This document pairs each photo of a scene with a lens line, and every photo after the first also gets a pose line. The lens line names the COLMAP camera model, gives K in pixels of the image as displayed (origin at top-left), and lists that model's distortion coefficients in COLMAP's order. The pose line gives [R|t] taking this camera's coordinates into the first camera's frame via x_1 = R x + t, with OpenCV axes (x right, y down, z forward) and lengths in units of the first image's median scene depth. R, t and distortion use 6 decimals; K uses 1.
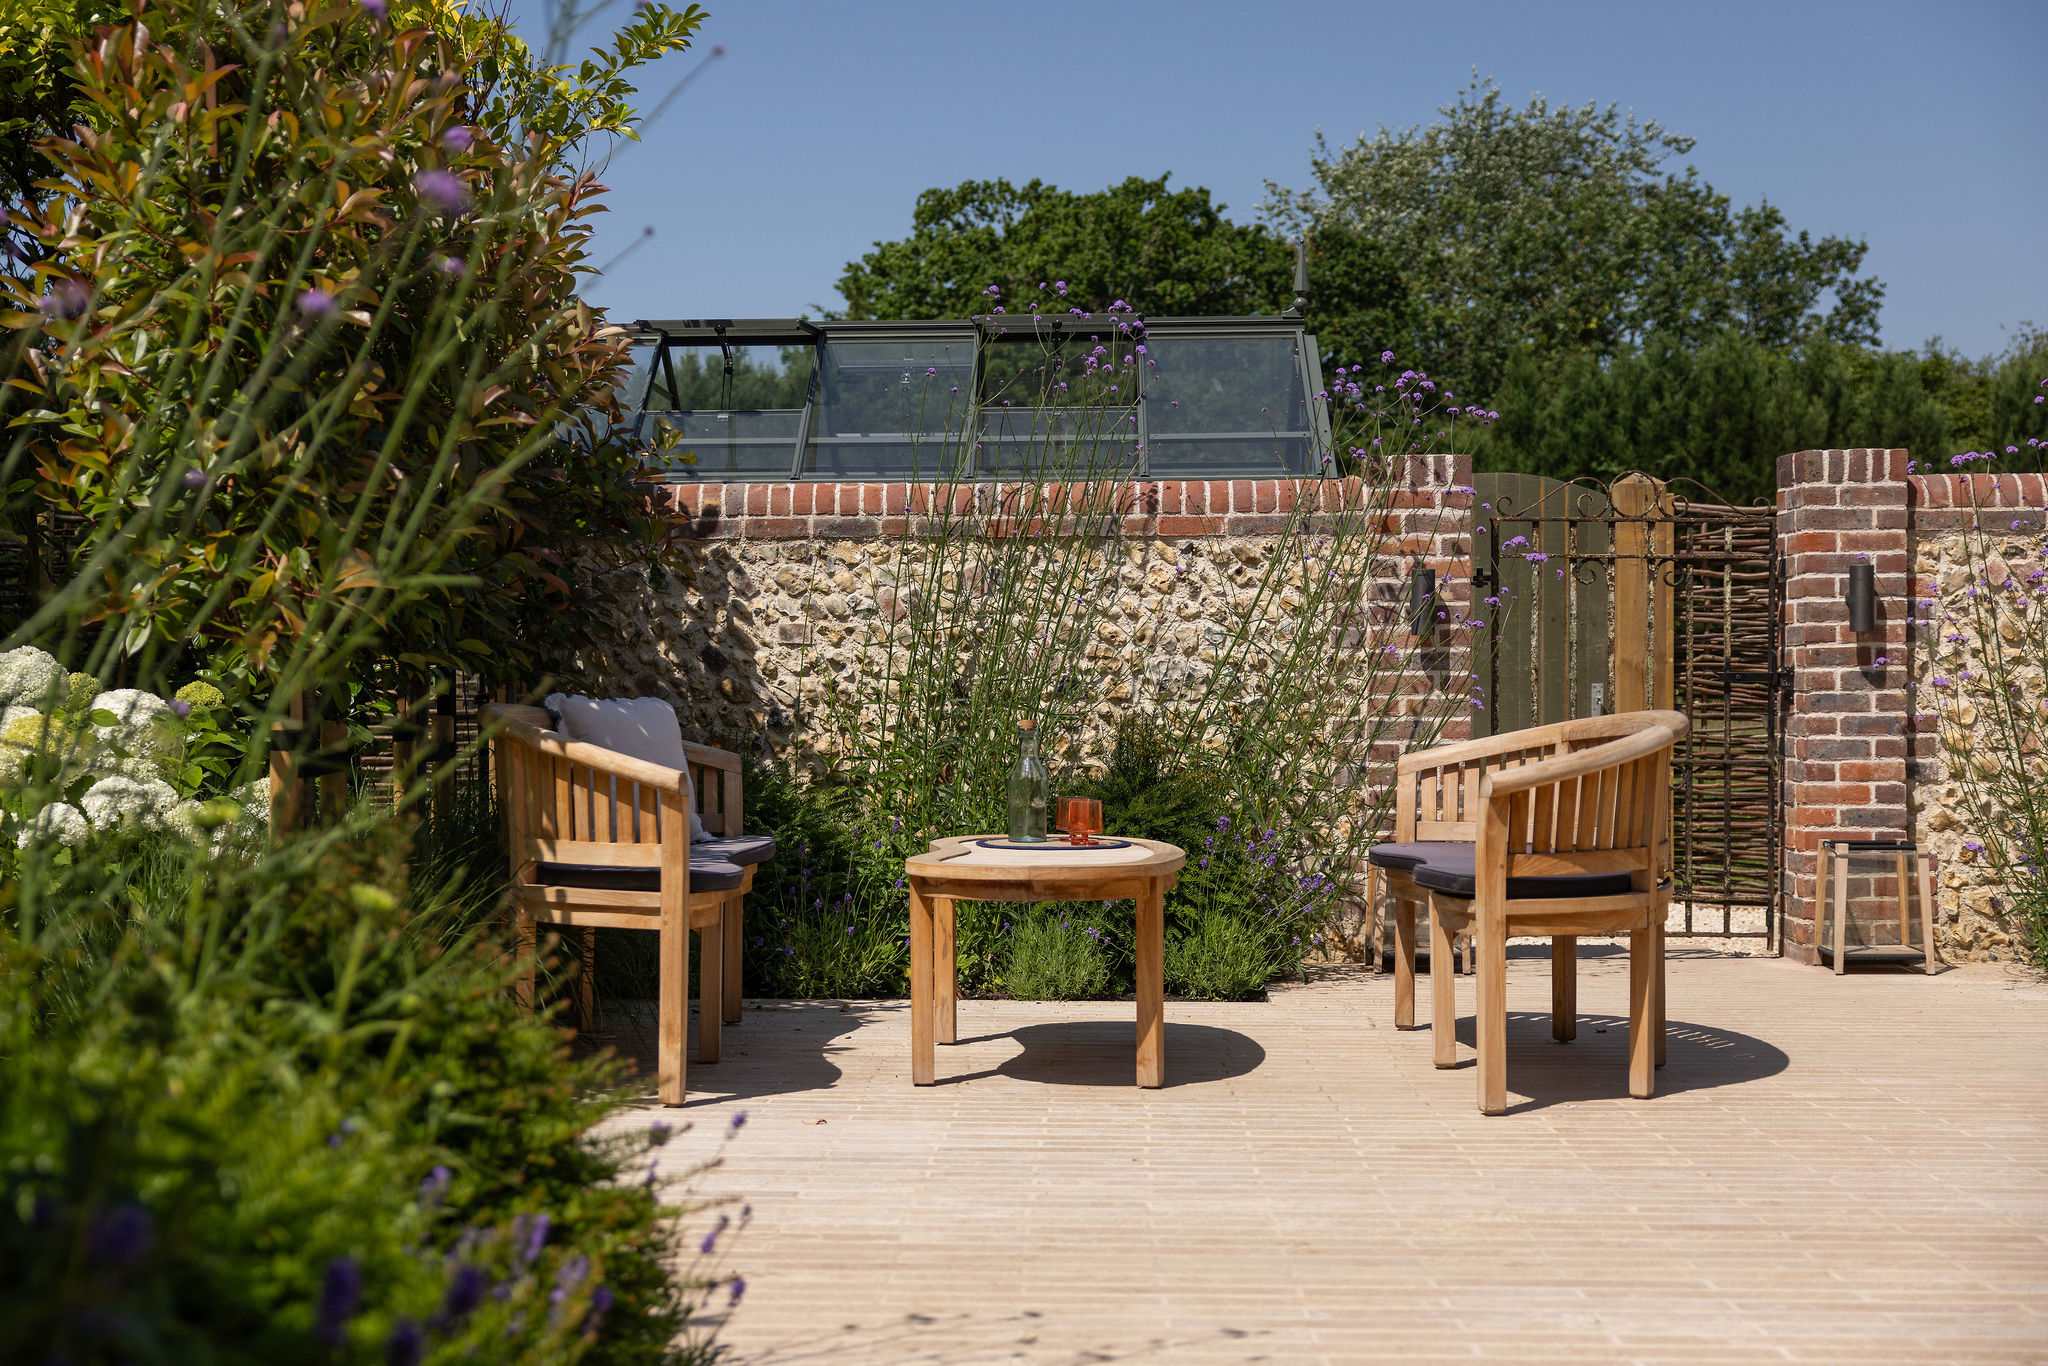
lens RADIAL K [[2826.8, 0, 915.7], [0, 2826.8, 678.8], [0, 0, 1]] dist [0.029441, 0.000000]
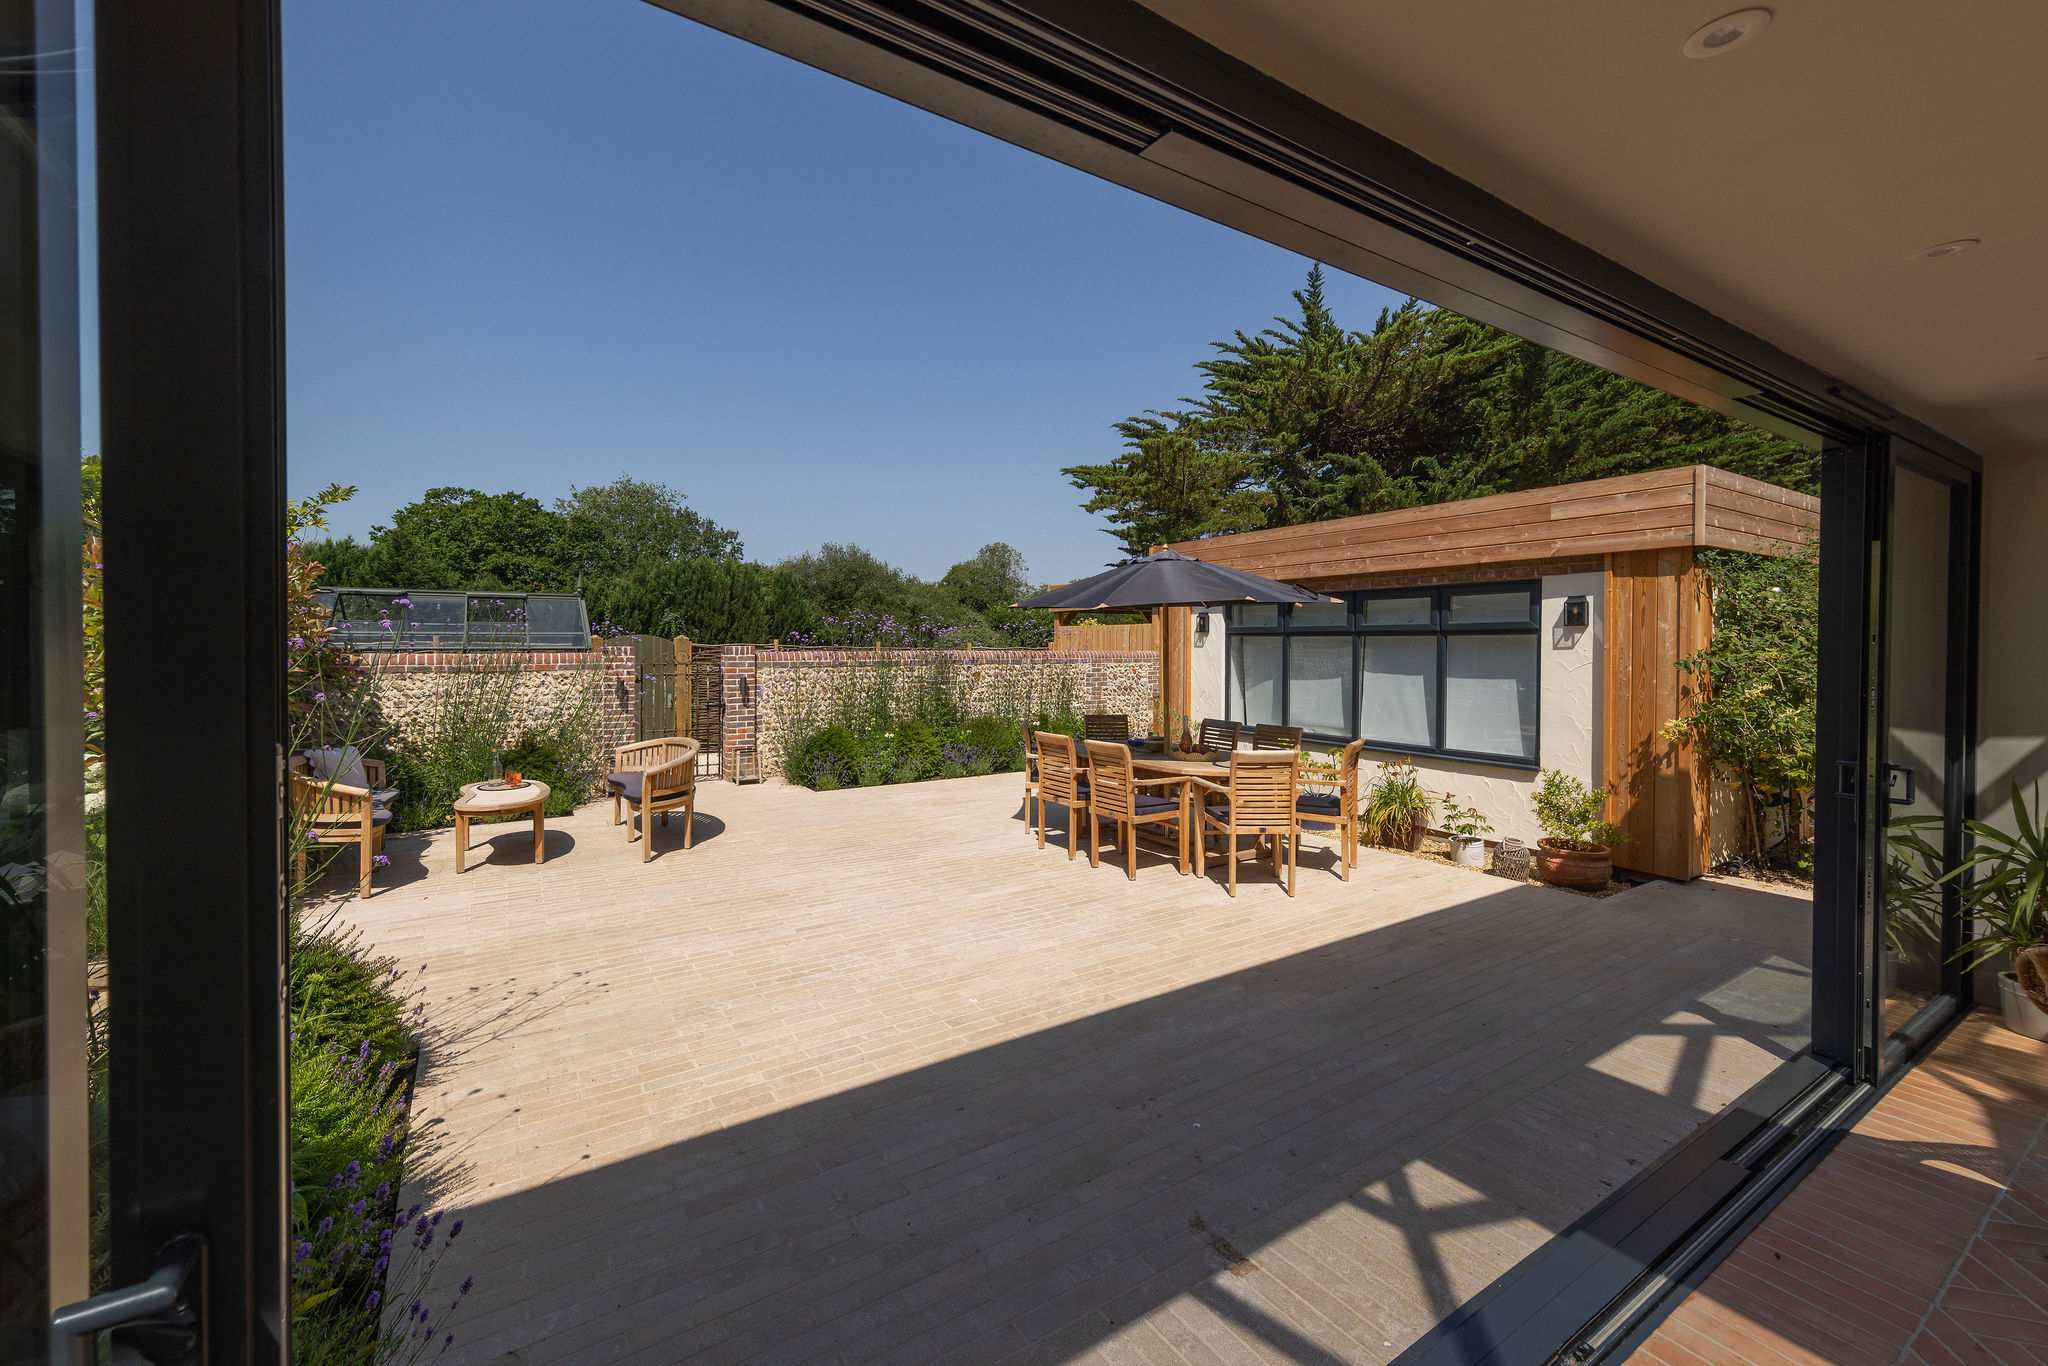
lens RADIAL K [[795.9, 0, 954.5], [0, 795.9, 658.4], [0, 0, 1]] dist [0.008493, 0.000155]
pose [[0.833008, -0.007656, 0.553208, -0.021072], [-0.001766, 0.999862, 0.016497, -0.081632], [-0.553258, -0.014719, 0.832880, -0.046301]]
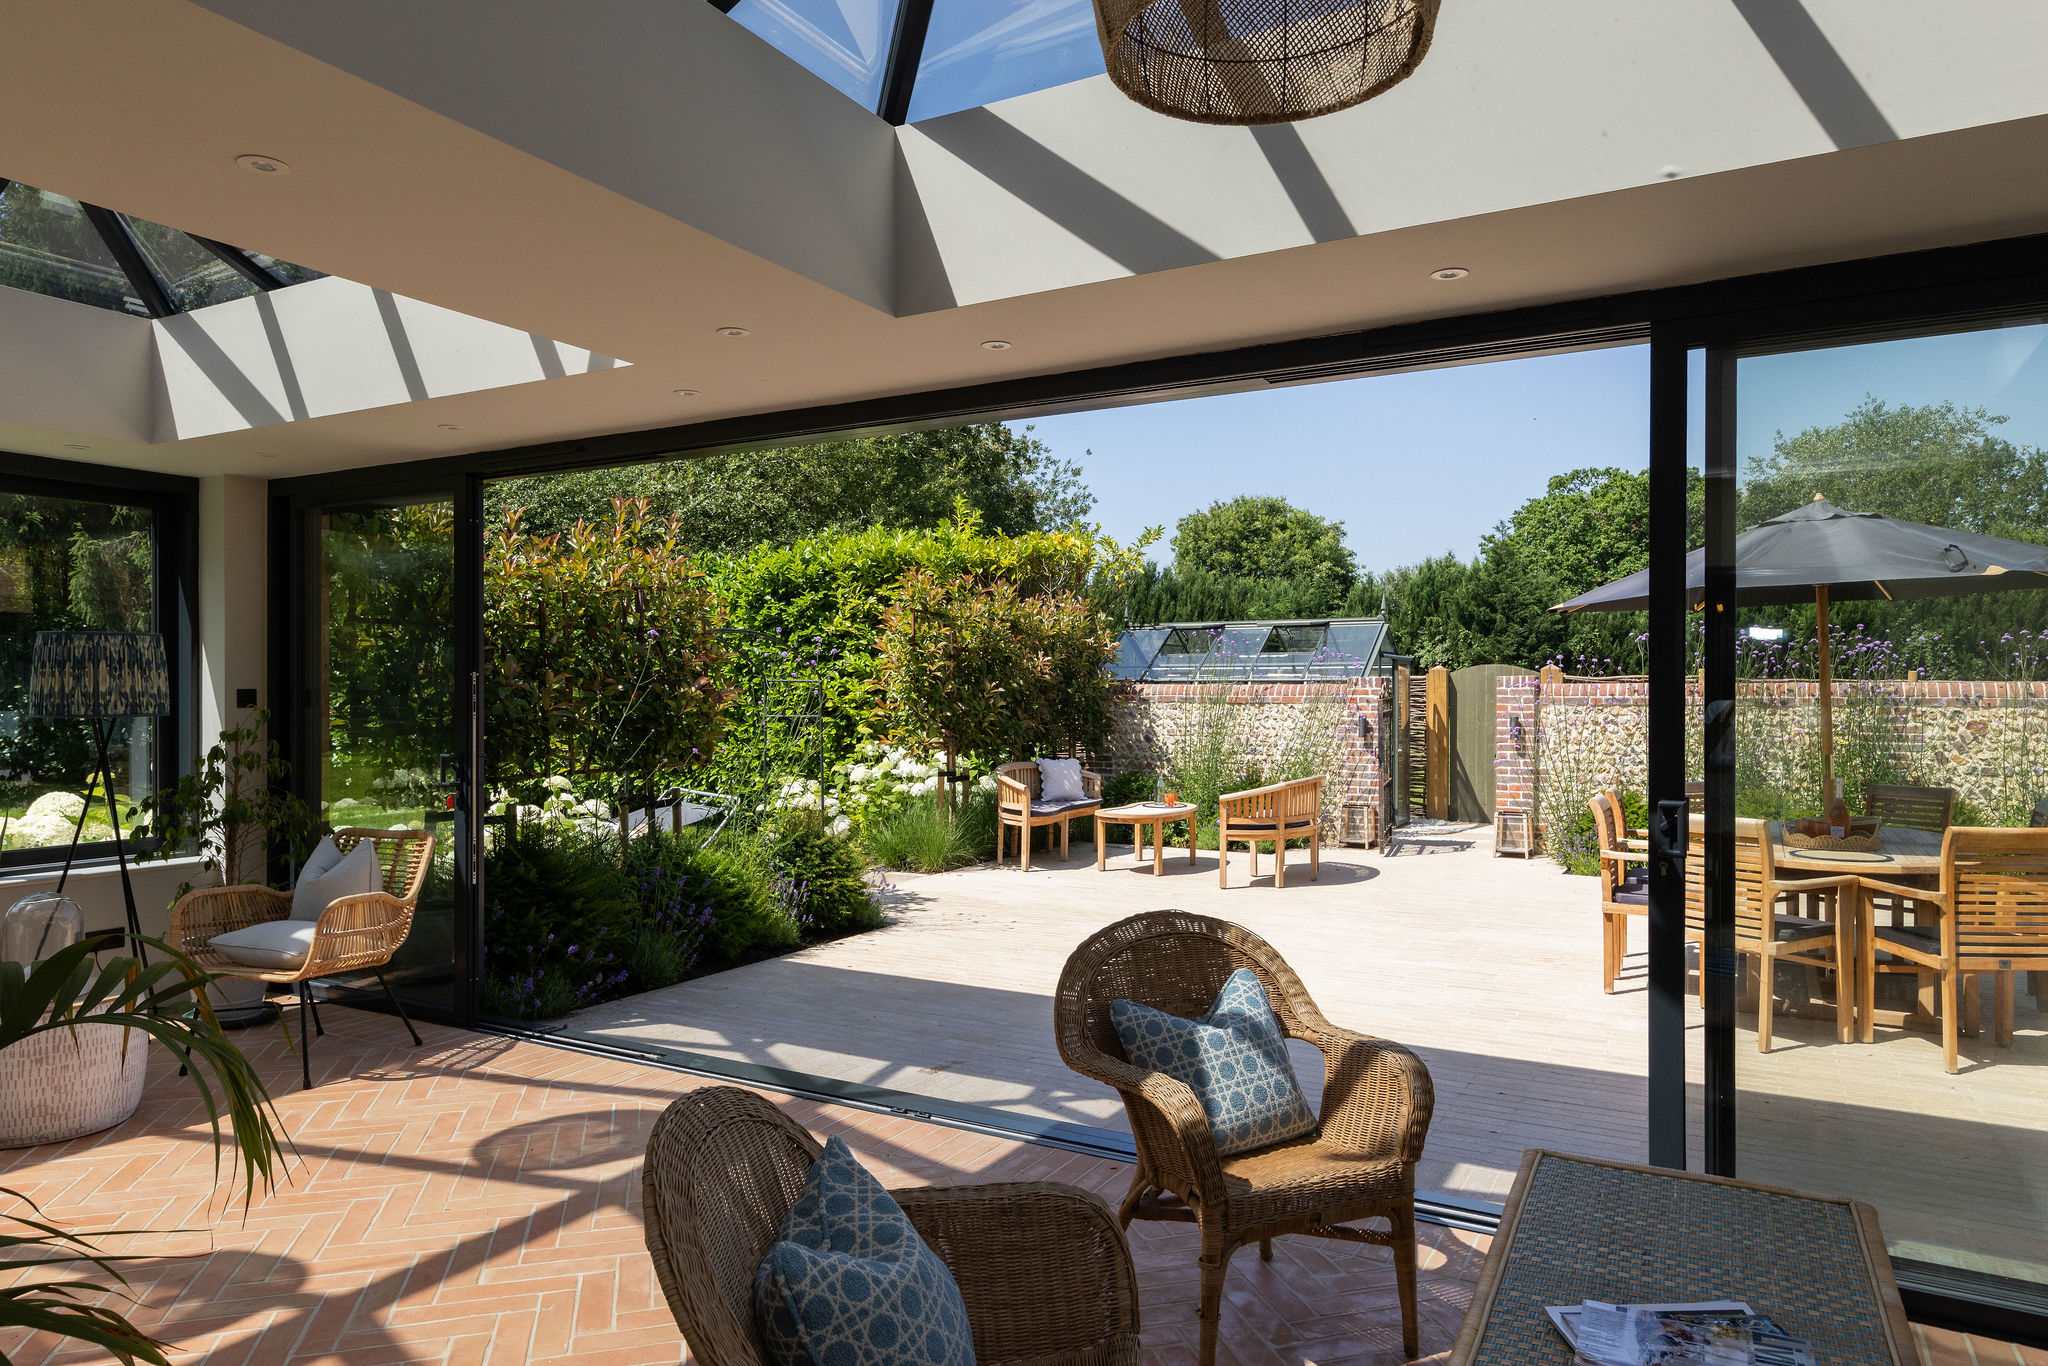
lens RADIAL K [[1225.1, 0, 1008.9], [0, 1225.1, 697.7], [0, 0, 1]] dist [0.020408, 0.000777]
pose [[0.898101, 0.006112, -0.439748, 0.413644], [-0.003095, 0.999967, 0.007576, -0.065685], [0.439779, -0.005443, 0.898089, -0.341535]]
